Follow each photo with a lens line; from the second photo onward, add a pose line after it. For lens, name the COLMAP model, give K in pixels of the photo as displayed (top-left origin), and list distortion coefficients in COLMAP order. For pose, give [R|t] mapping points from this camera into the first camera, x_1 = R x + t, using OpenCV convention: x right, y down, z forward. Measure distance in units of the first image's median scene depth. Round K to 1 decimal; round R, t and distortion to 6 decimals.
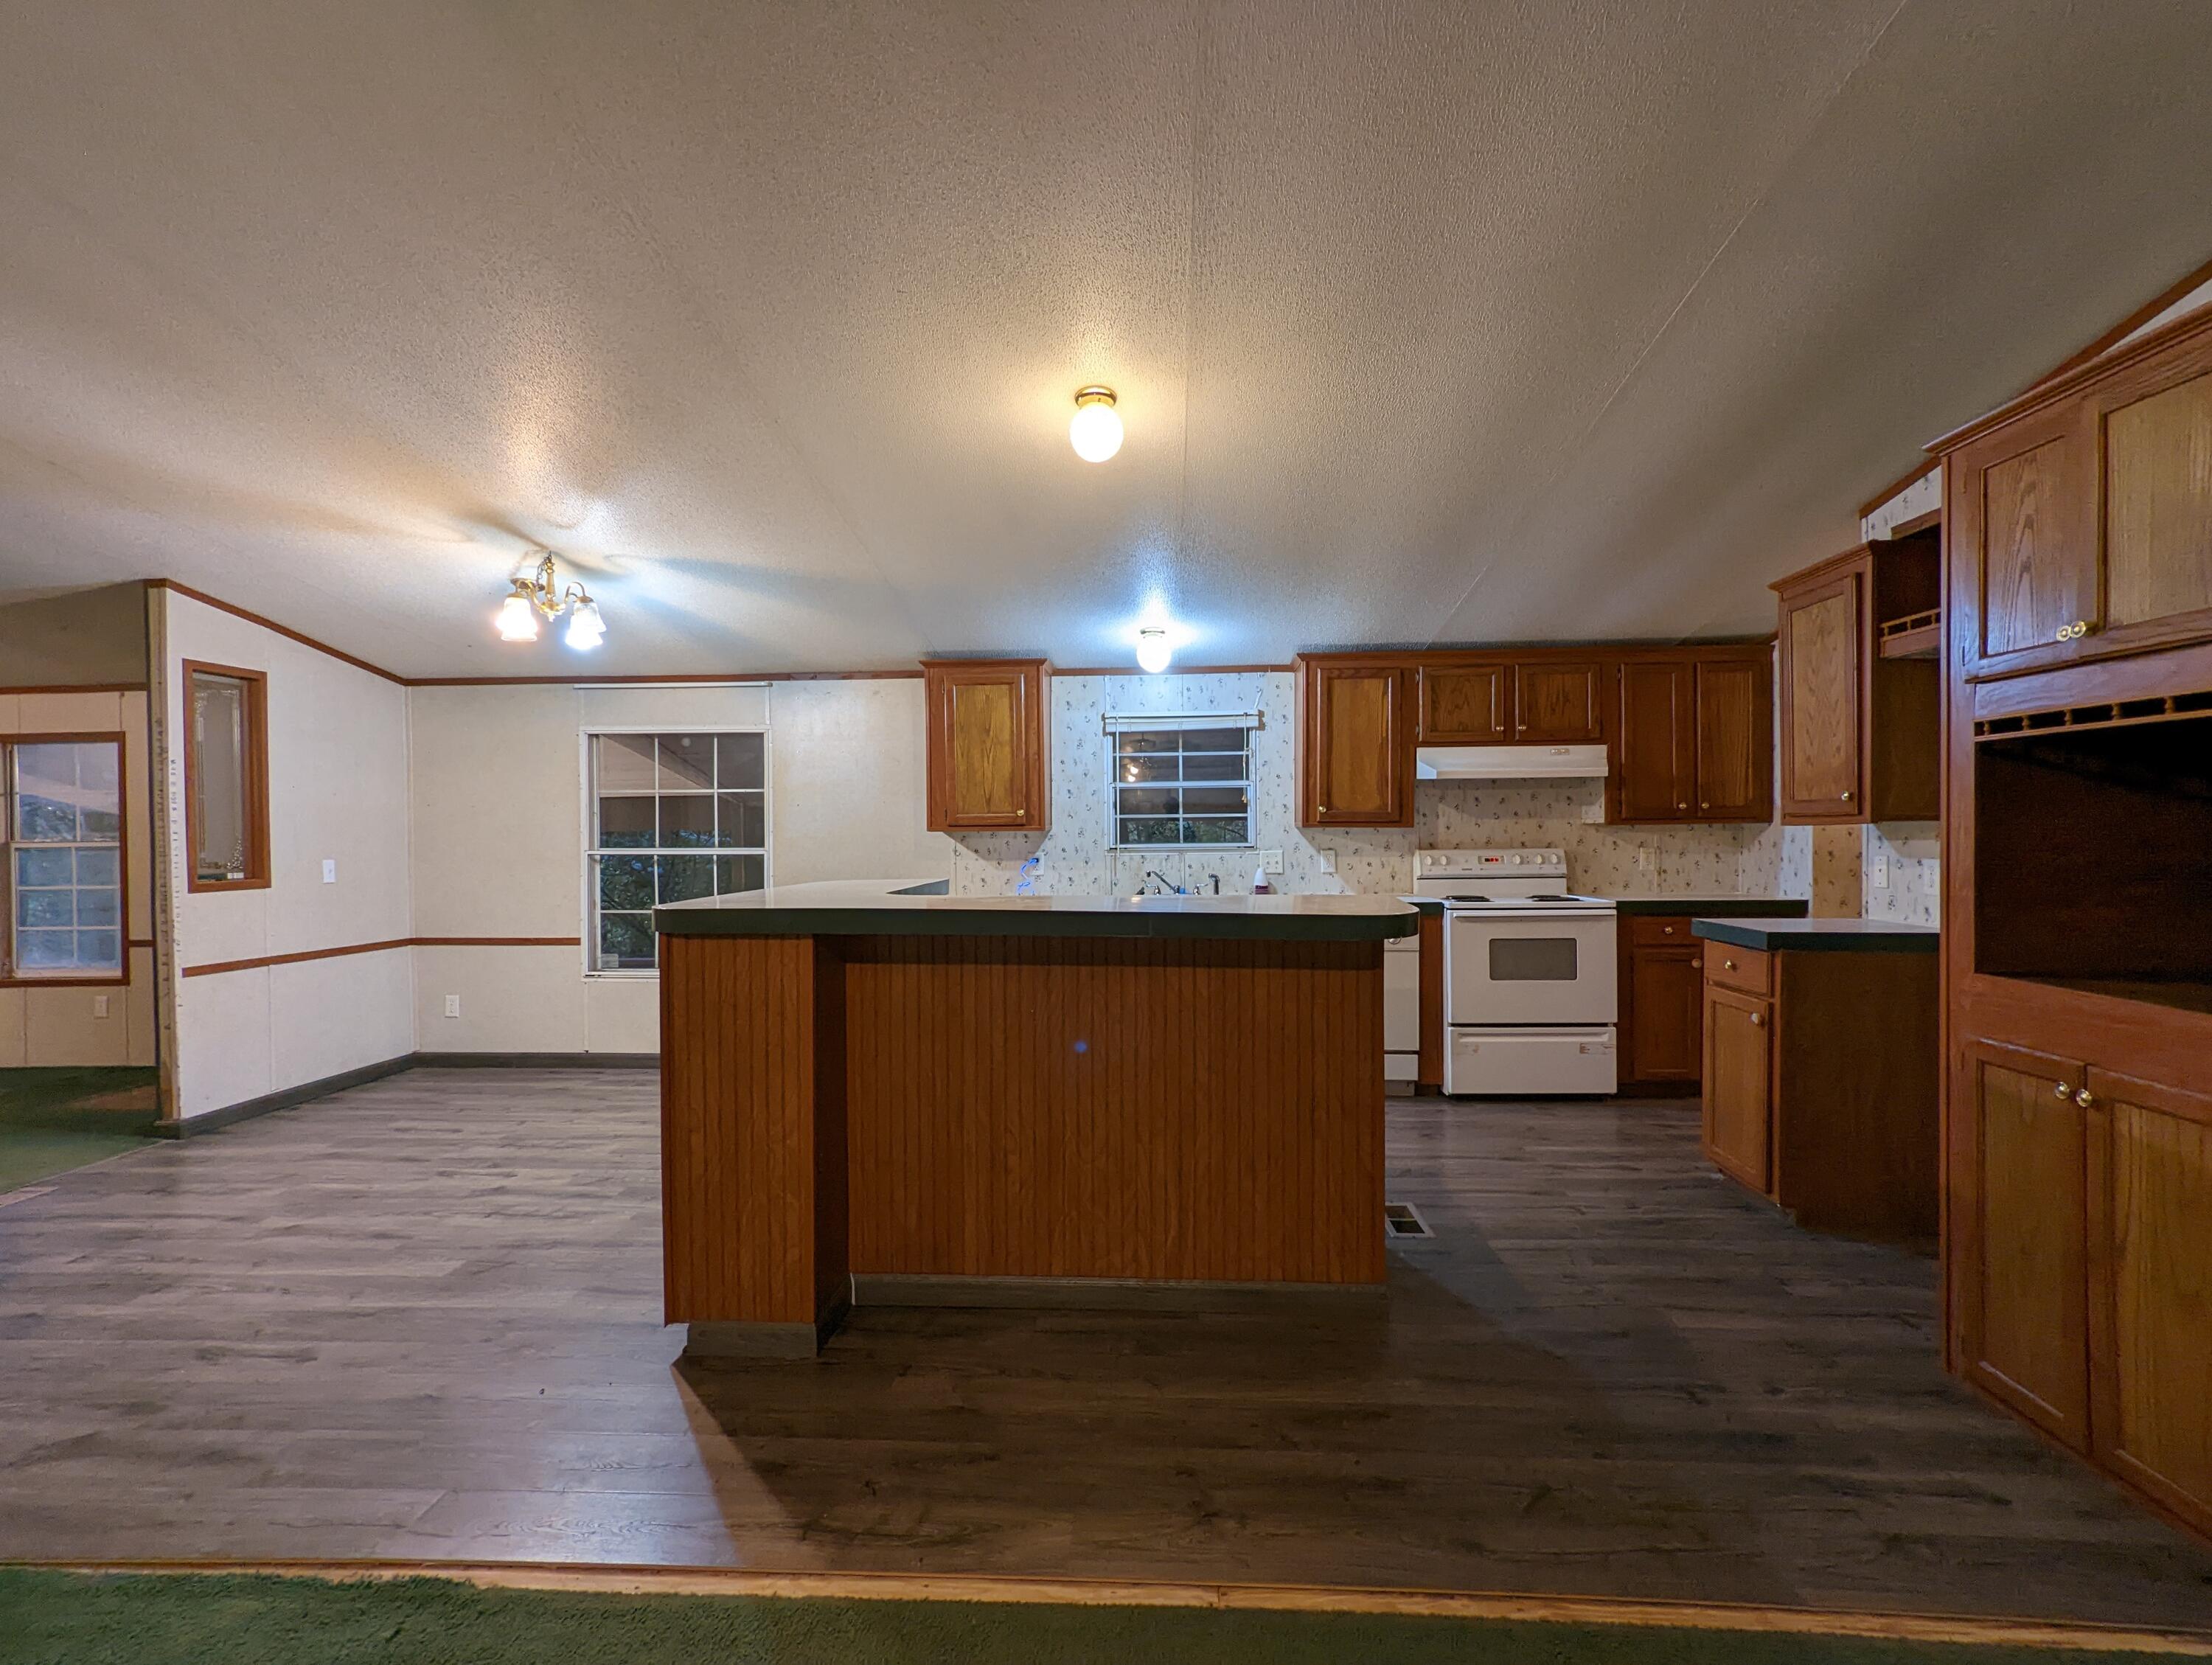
lens RADIAL K [[1051.2, 0, 1109.9], [0, 1051.2, 846.2], [0, 0, 1]] dist [0.005723, -0.000298]
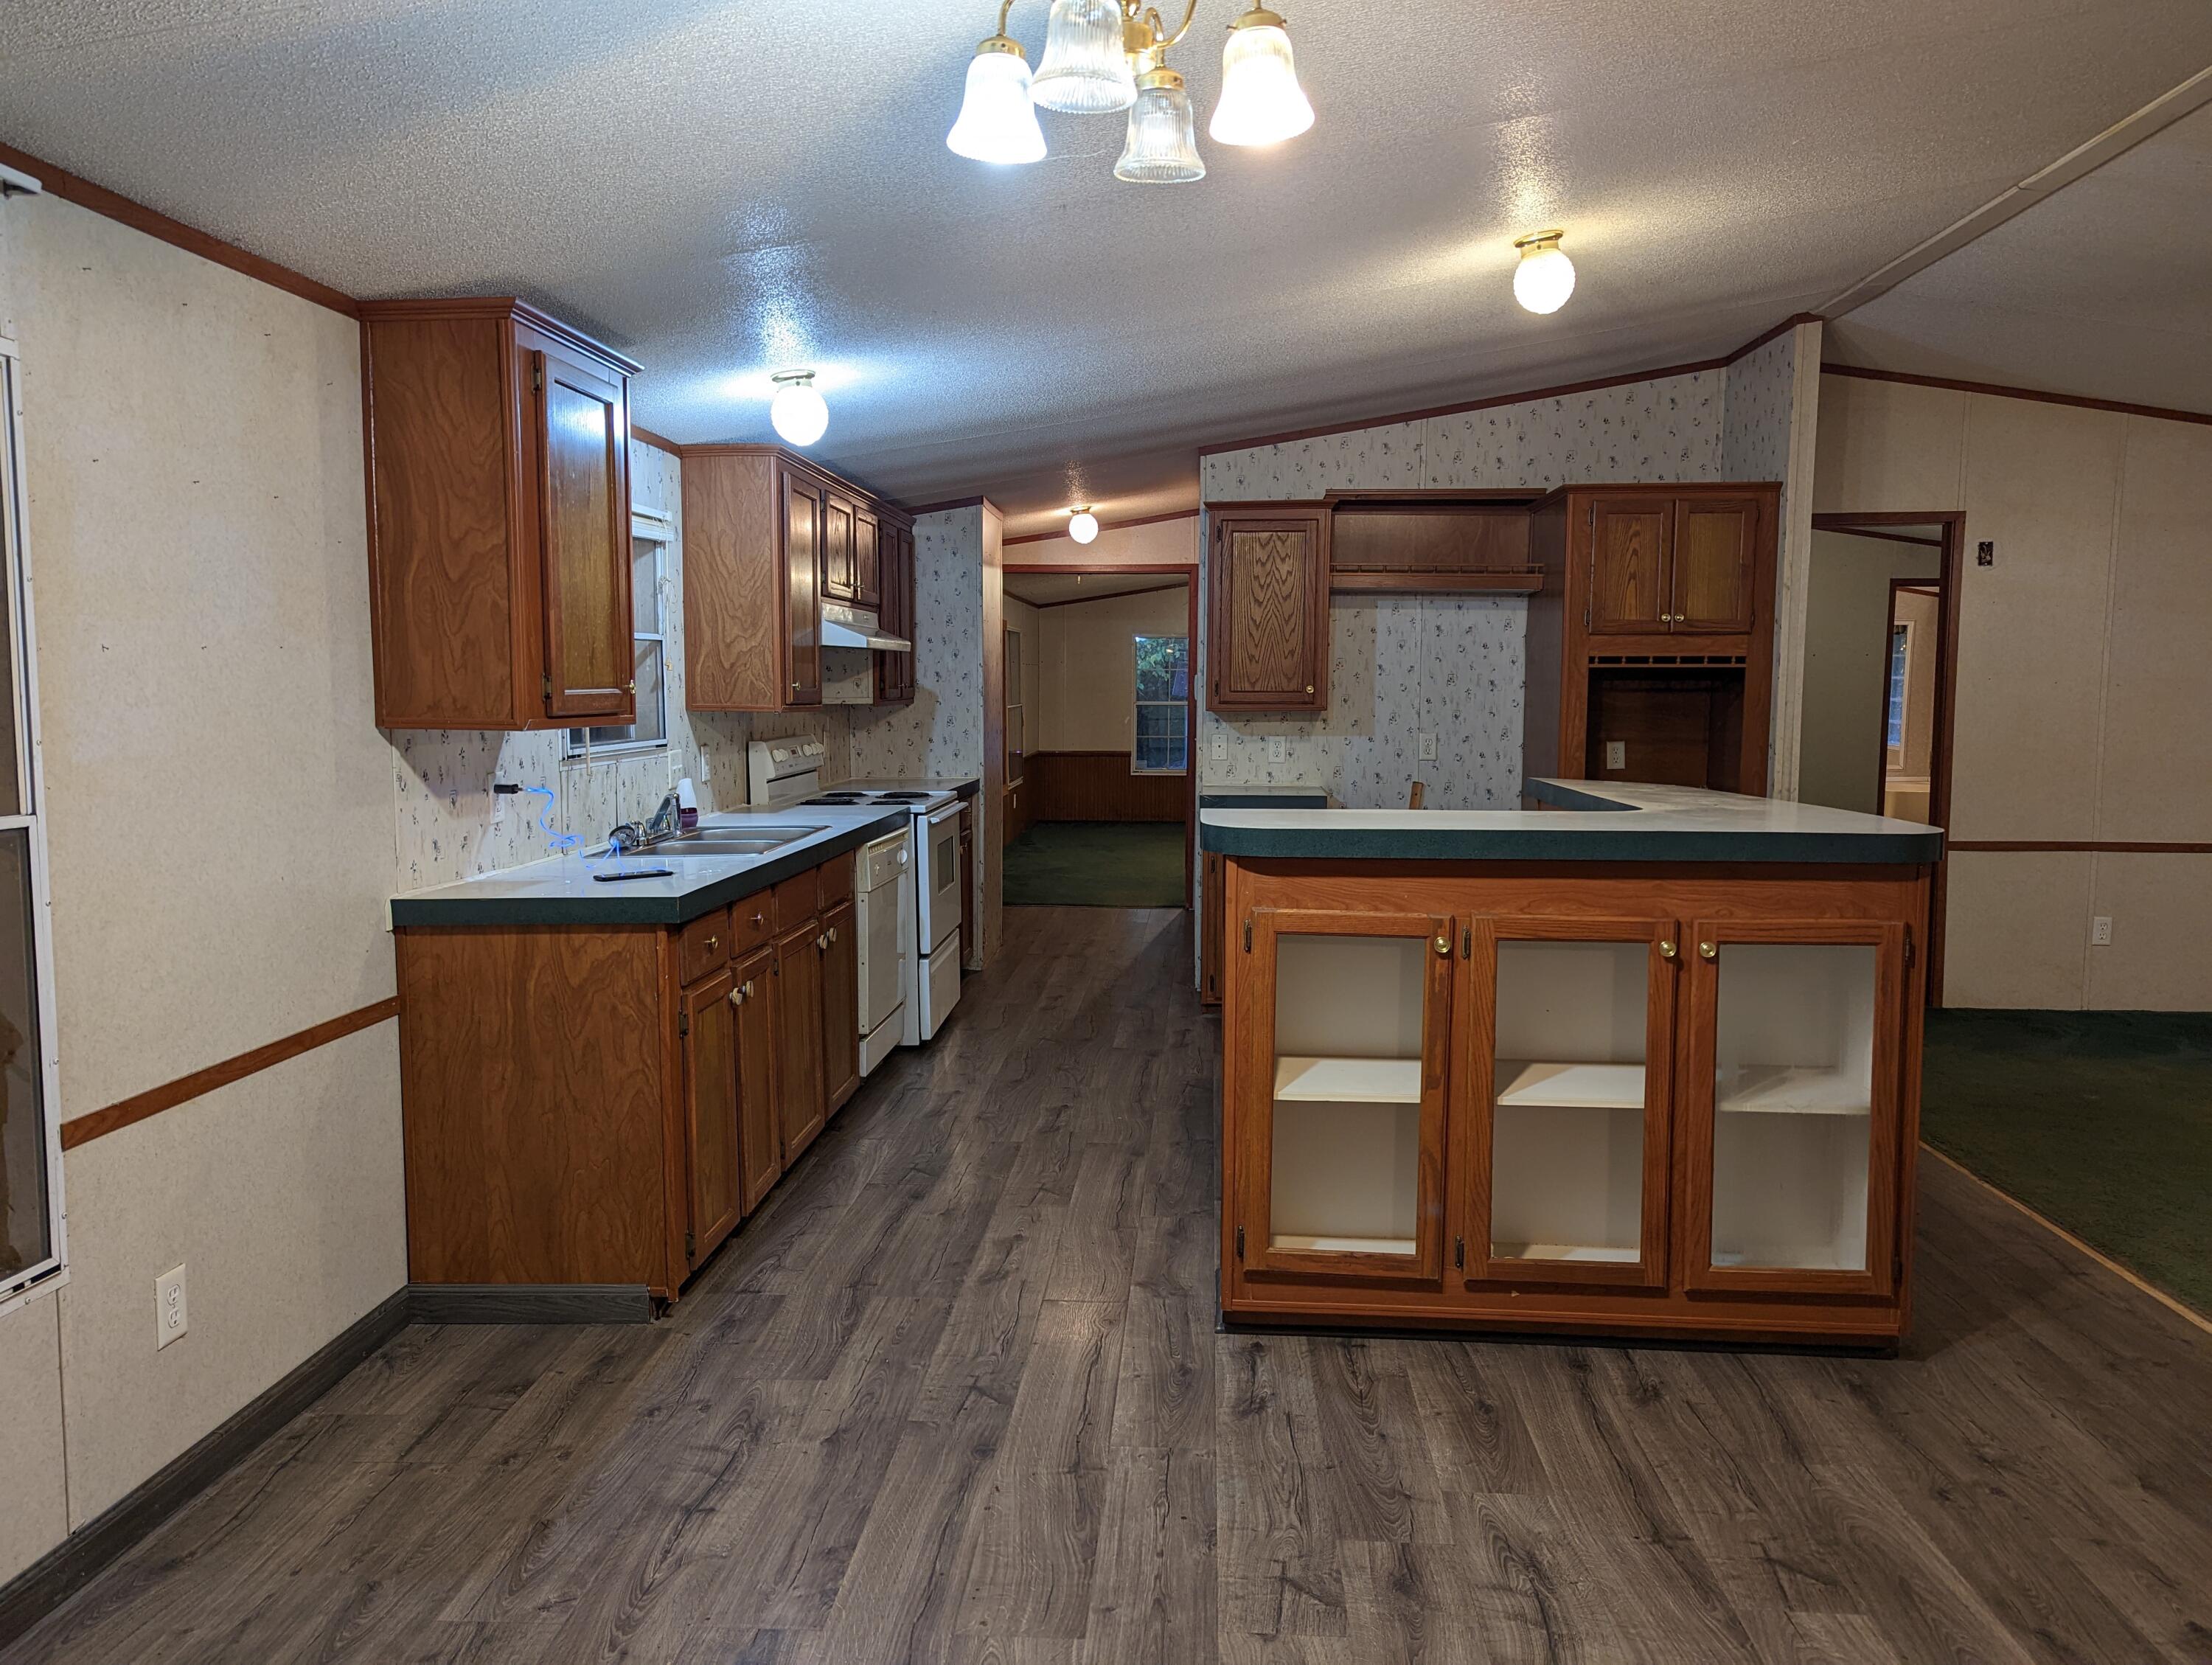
lens RADIAL K [[1552.3, 0, 1109.5], [0, 1552.3, 821.0], [0, 0, 1]] dist [0.011430, -0.006017]
pose [[0.017549, -0.079608, 0.996672, -1.126243], [0.009062, 0.996797, 0.079458, -0.036829], [-0.999805, 0.007637, 0.018215, 1.112718]]
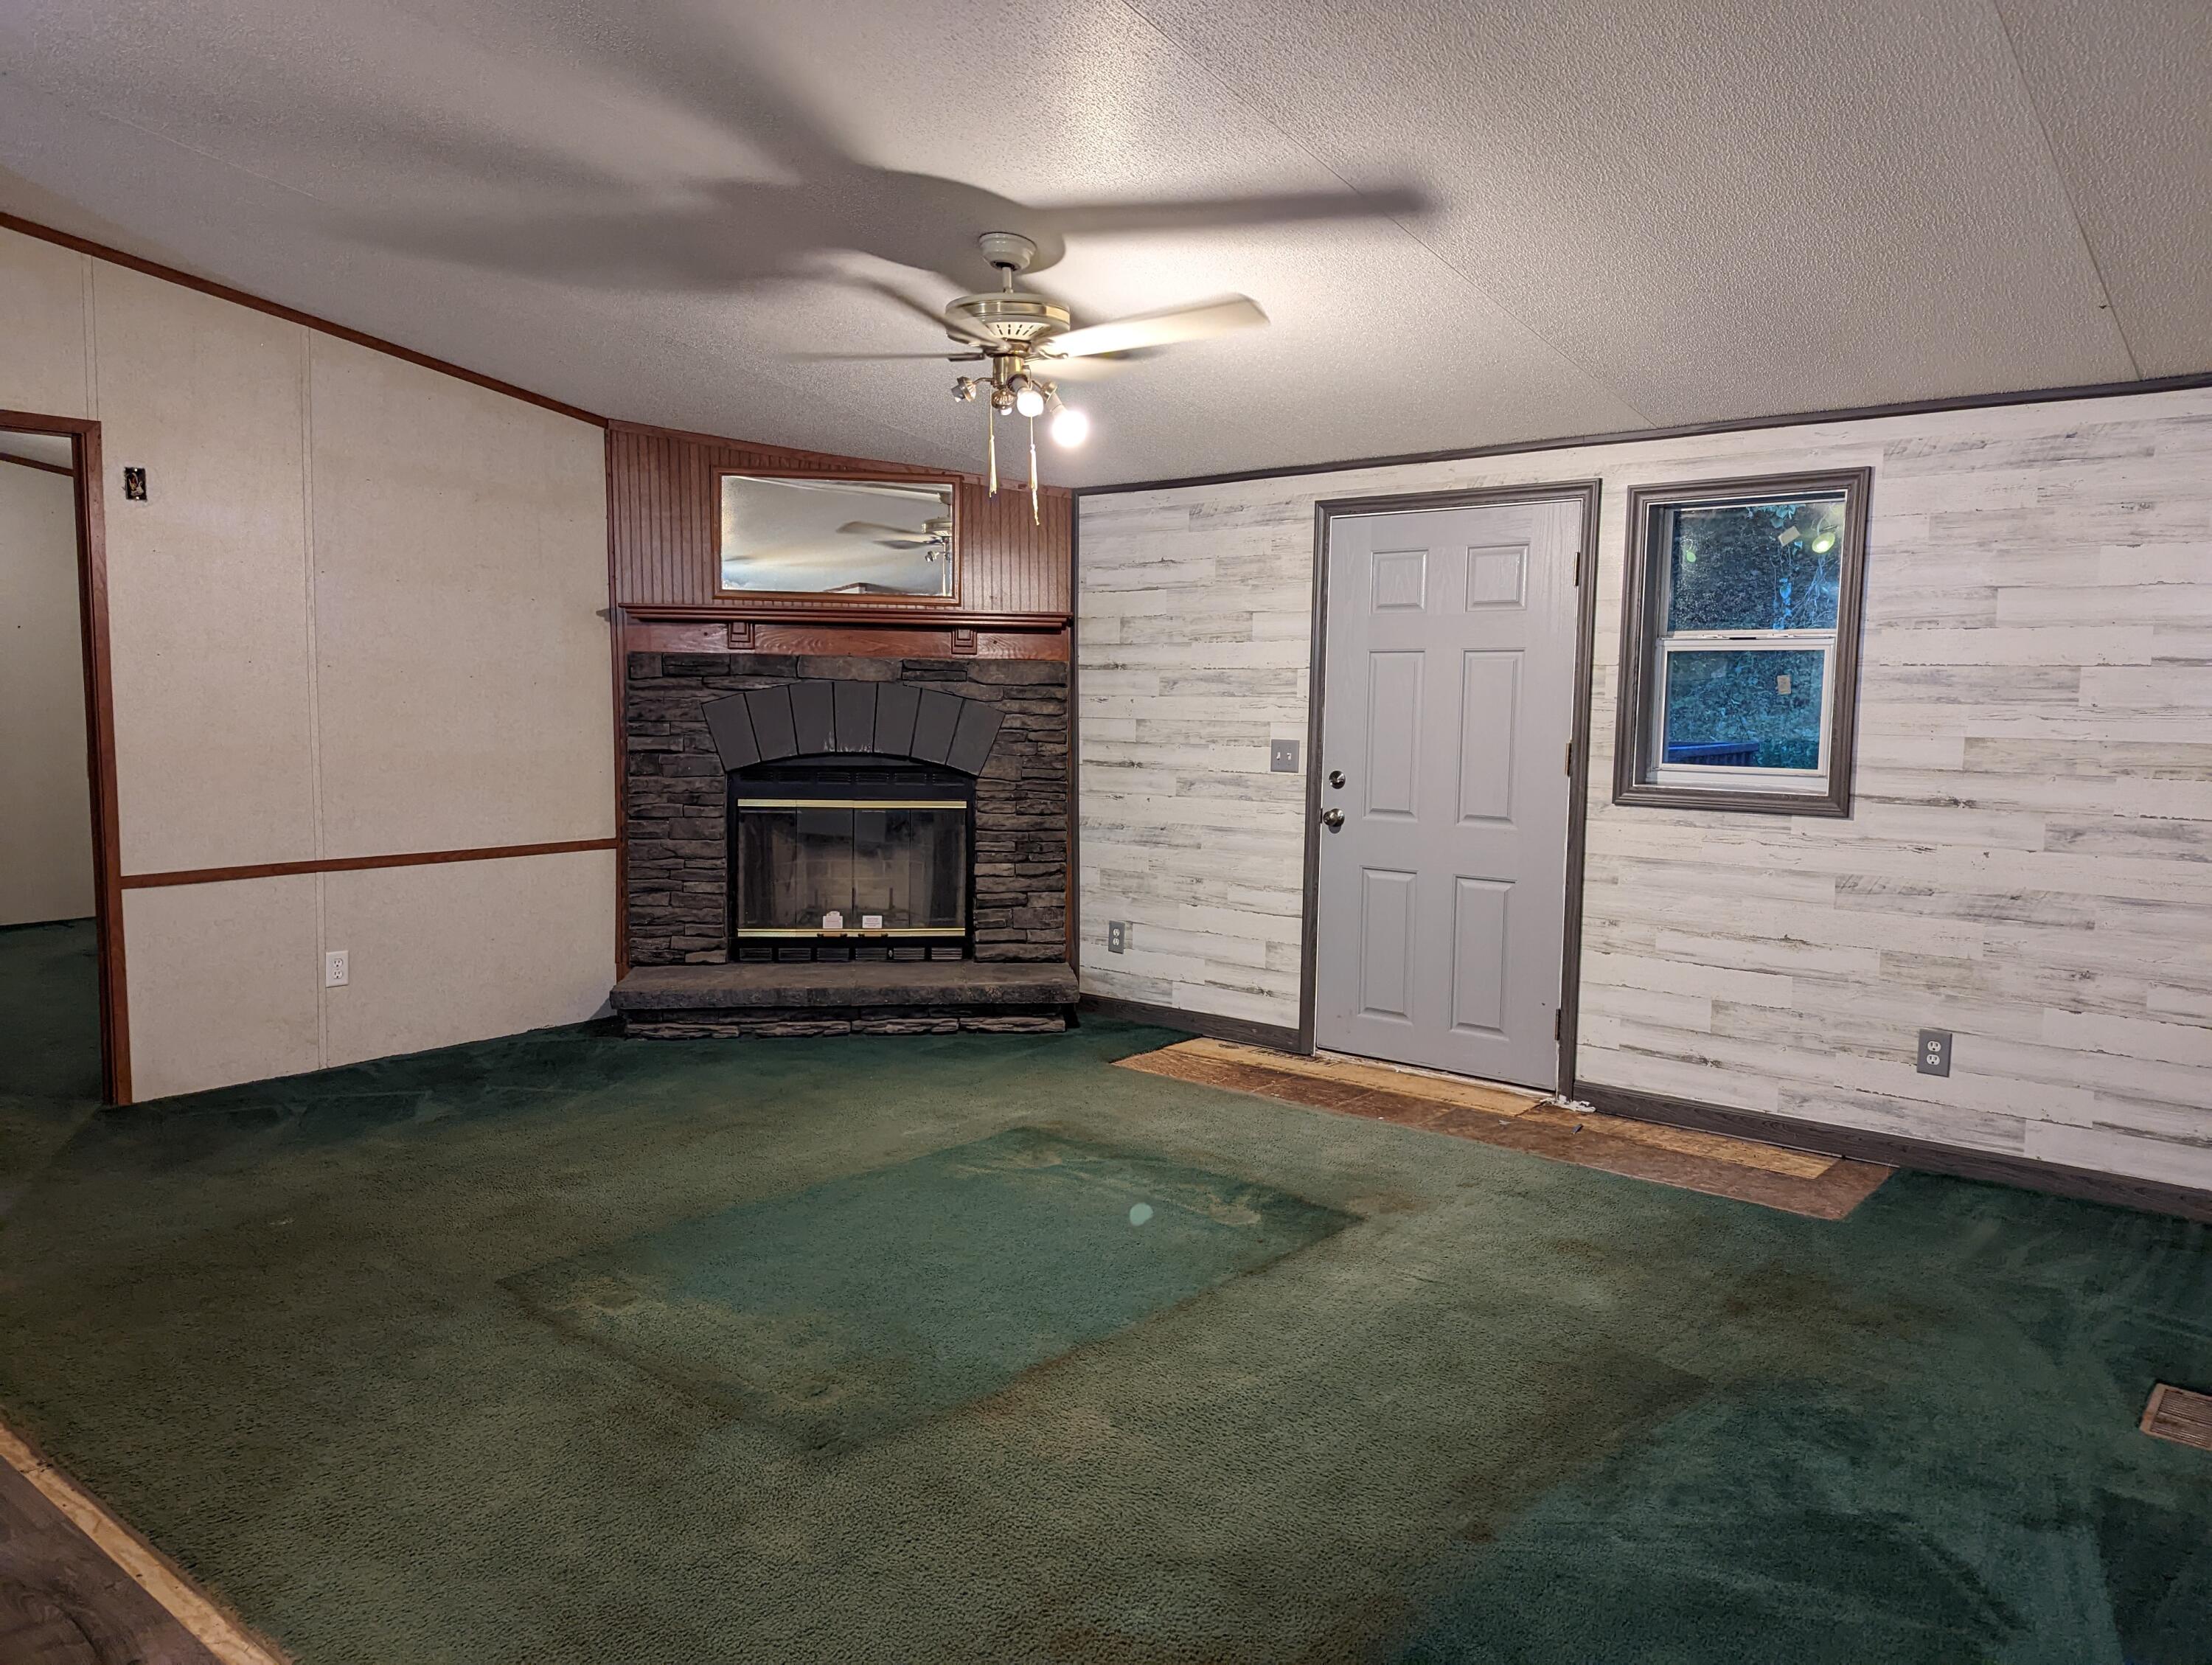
lens RADIAL K [[1552.3, 0, 1107.3], [0, 1552.3, 835.9], [0, 0, 1]] dist [0.011430, -0.006017]
pose [[-0.802848, -0.063526, 0.592790, -0.775747], [-0.001551, 0.994526, 0.104476, -0.034692], [-0.596182, 0.082959, -0.798552, 0.740185]]
